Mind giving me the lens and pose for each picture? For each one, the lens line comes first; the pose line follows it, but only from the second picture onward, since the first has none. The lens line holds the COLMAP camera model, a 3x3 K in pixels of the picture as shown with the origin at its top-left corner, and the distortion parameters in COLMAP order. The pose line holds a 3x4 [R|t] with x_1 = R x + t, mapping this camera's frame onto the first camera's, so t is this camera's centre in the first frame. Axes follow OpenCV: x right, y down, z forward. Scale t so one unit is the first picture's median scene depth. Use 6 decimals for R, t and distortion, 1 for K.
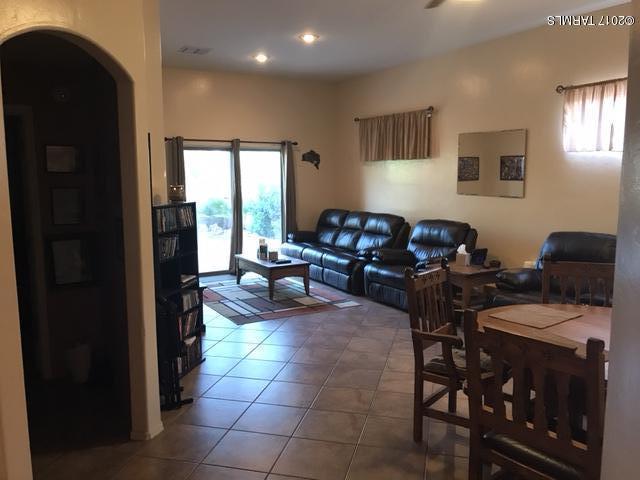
lens RADIAL K [[526.8, 0, 319.0], [0, 526.8, 243.1], [0, 0, 1]] dist [0.102172, -0.244054]
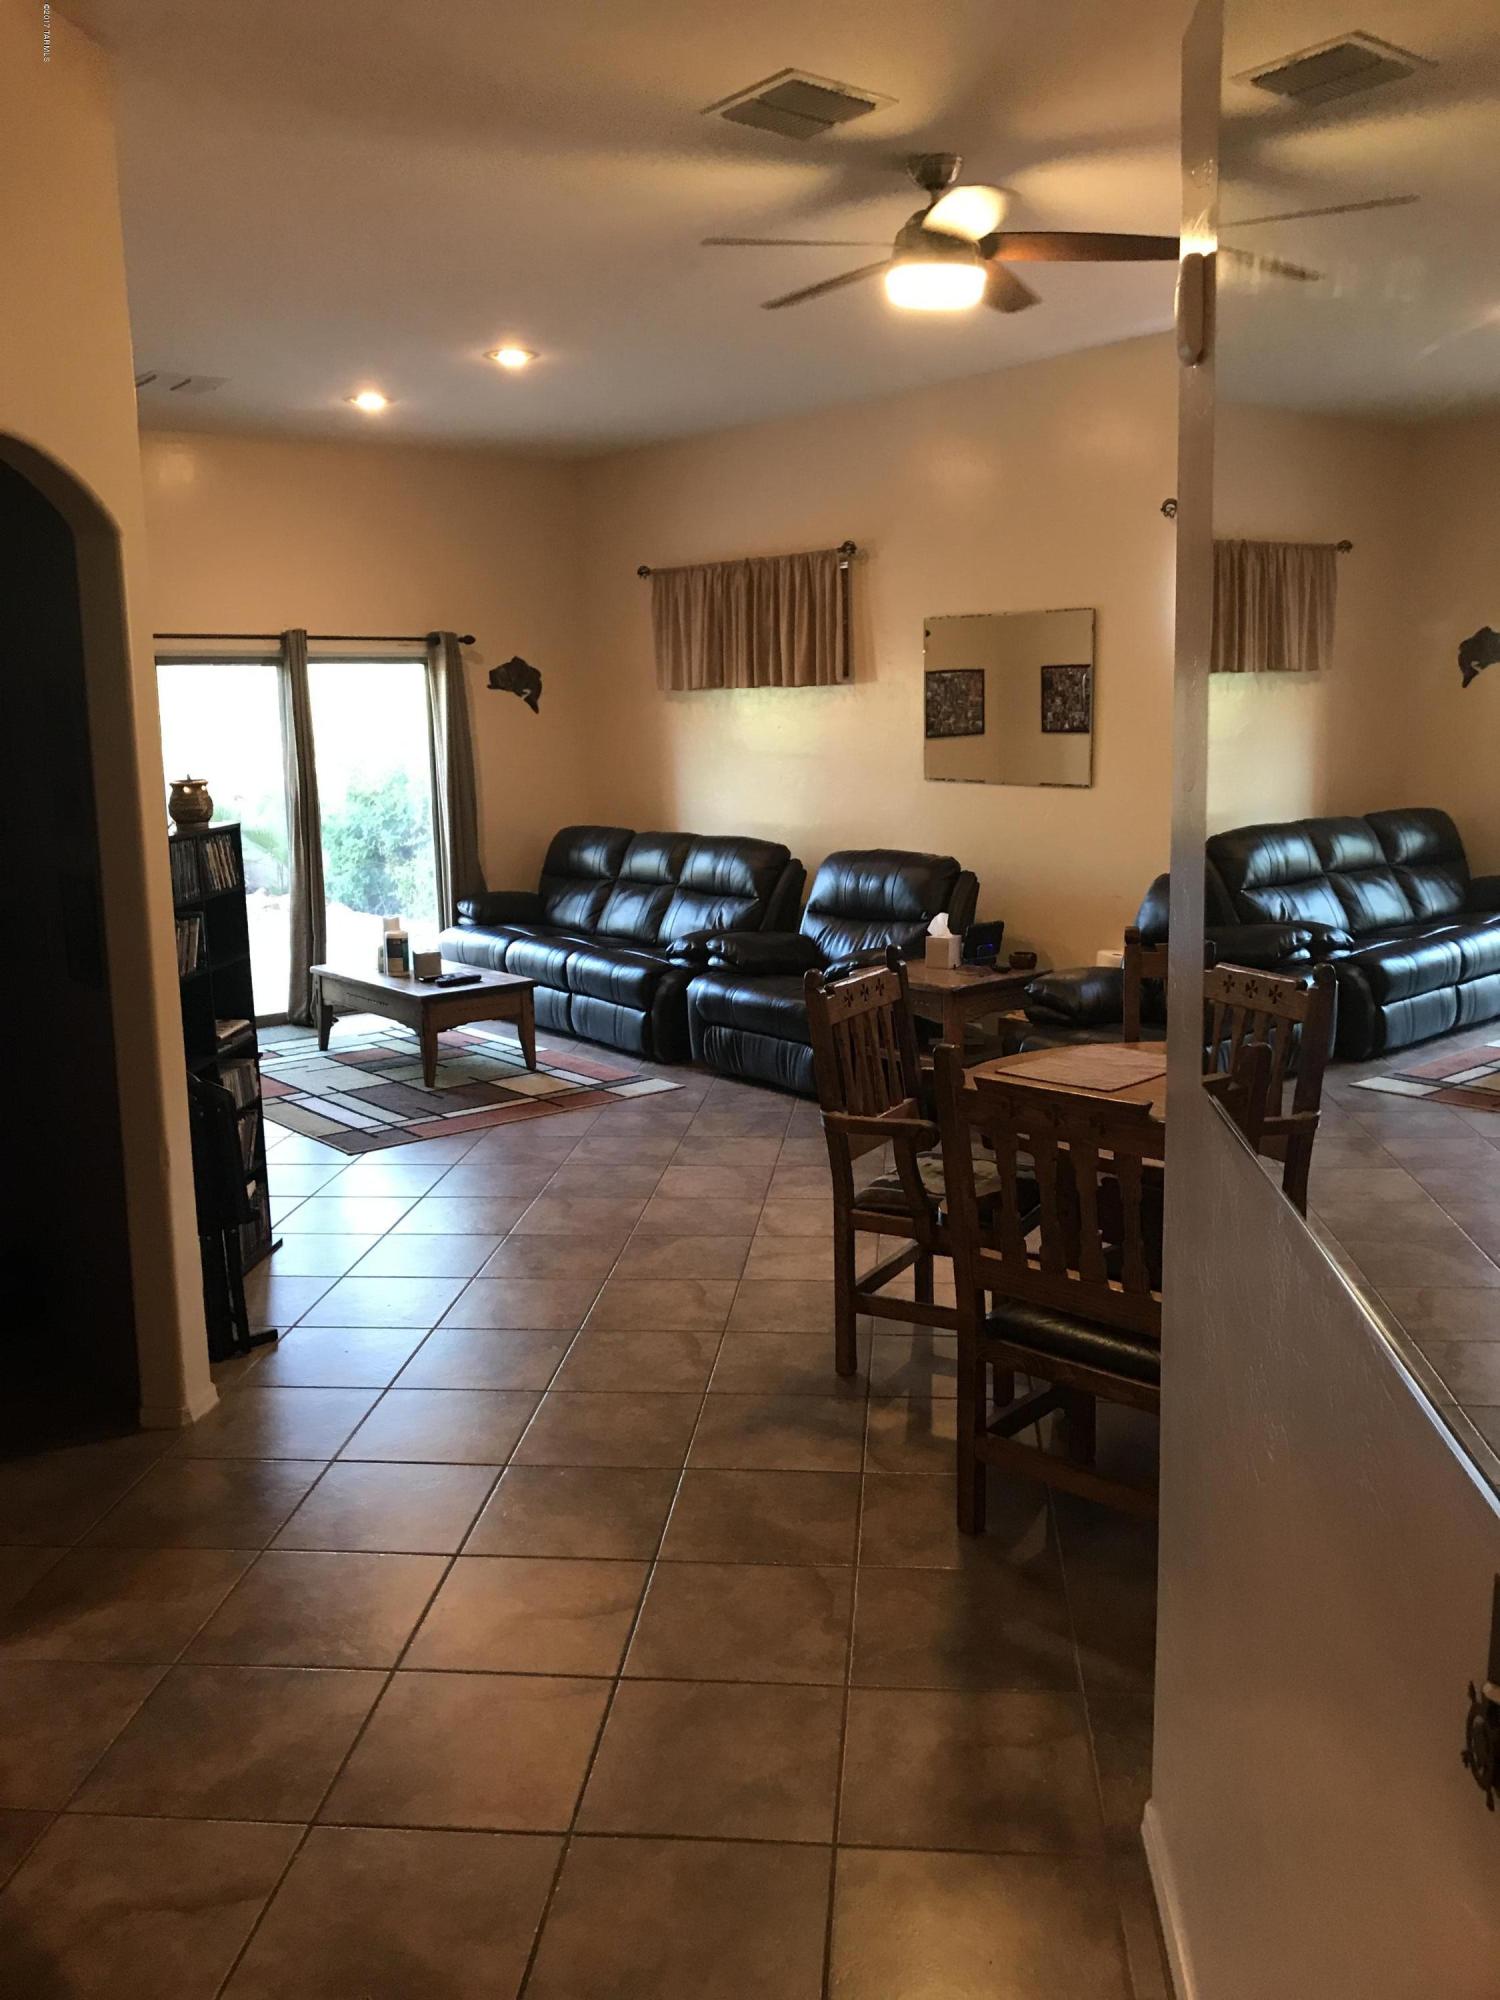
lens RADIAL K [[1646.2, 0, 750.0], [0, 1646.2, 1000.0], [0, 0, 1]] dist [0.102172, -0.244054]
pose [[0.989251, -0.042267, 0.139987, -0.030702], [0.035903, 0.998217, 0.047676, 0.002519], [-0.141752, -0.042138, 0.989005, -0.139384]]
